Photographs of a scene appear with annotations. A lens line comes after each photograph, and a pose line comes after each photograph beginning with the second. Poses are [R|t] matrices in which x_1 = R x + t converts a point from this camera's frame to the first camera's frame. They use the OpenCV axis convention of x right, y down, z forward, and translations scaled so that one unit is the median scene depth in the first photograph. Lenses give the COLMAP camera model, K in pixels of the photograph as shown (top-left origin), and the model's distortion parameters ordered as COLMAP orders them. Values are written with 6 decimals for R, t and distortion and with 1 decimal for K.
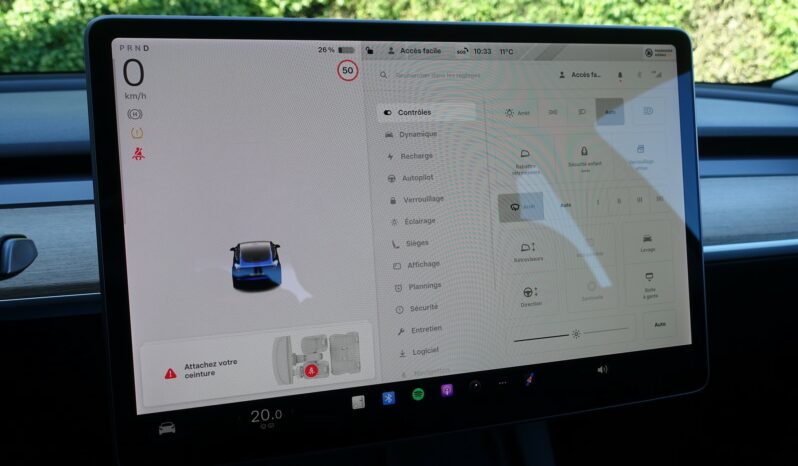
lens RADIAL K [[666.8, 0, 399.0], [0, 666.8, 233.0], [0, 0, 1]] dist [-0.005216, -0.004037]
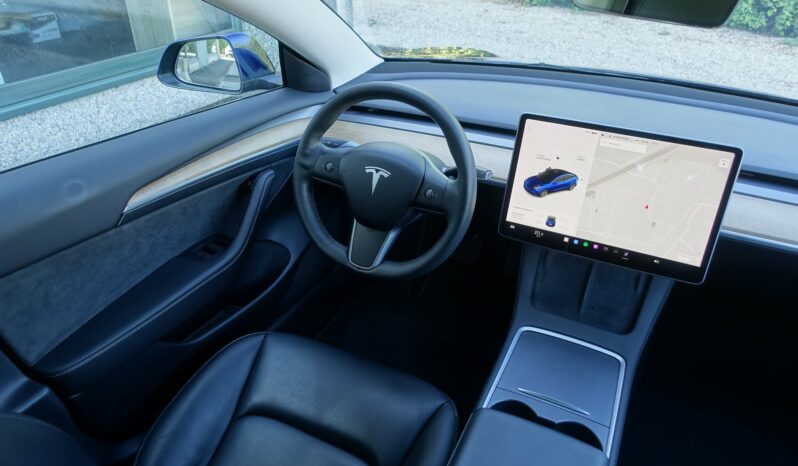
lens RADIAL K [[547.2, 0, 401.5], [0, 547.2, 228.1], [0, 0, 1]] dist [-0.004734, -0.002611]
pose [[0.749884, 0.339051, -0.568083, 0.855956], [-0.198580, 0.934451, 0.295581, -0.441358], [0.631062, -0.108842, 0.768058, -1.602080]]
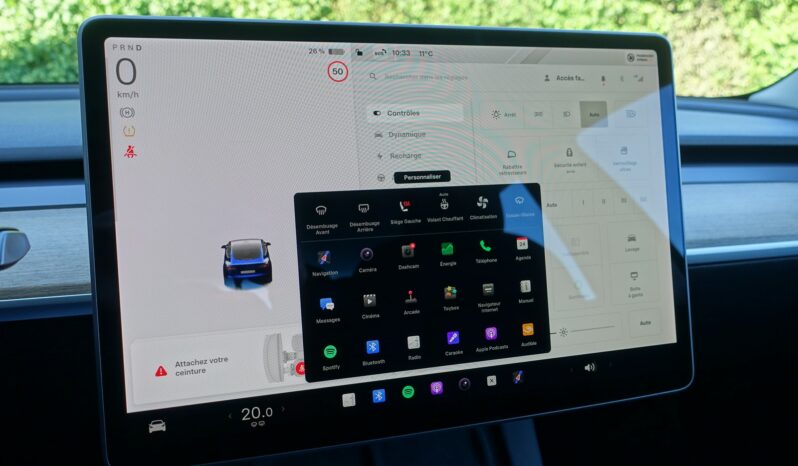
lens RADIAL K [[666.8, 0, 399.0], [0, 666.8, 233.0], [0, 0, 1]] dist [-0.005216, -0.004037]
pose [[0.999695, -0.003569, 0.024449, -0.009405], [0.004269, 0.999581, -0.028637, 0.032238], [-0.024337, 0.028733, 0.999291, -0.012024]]
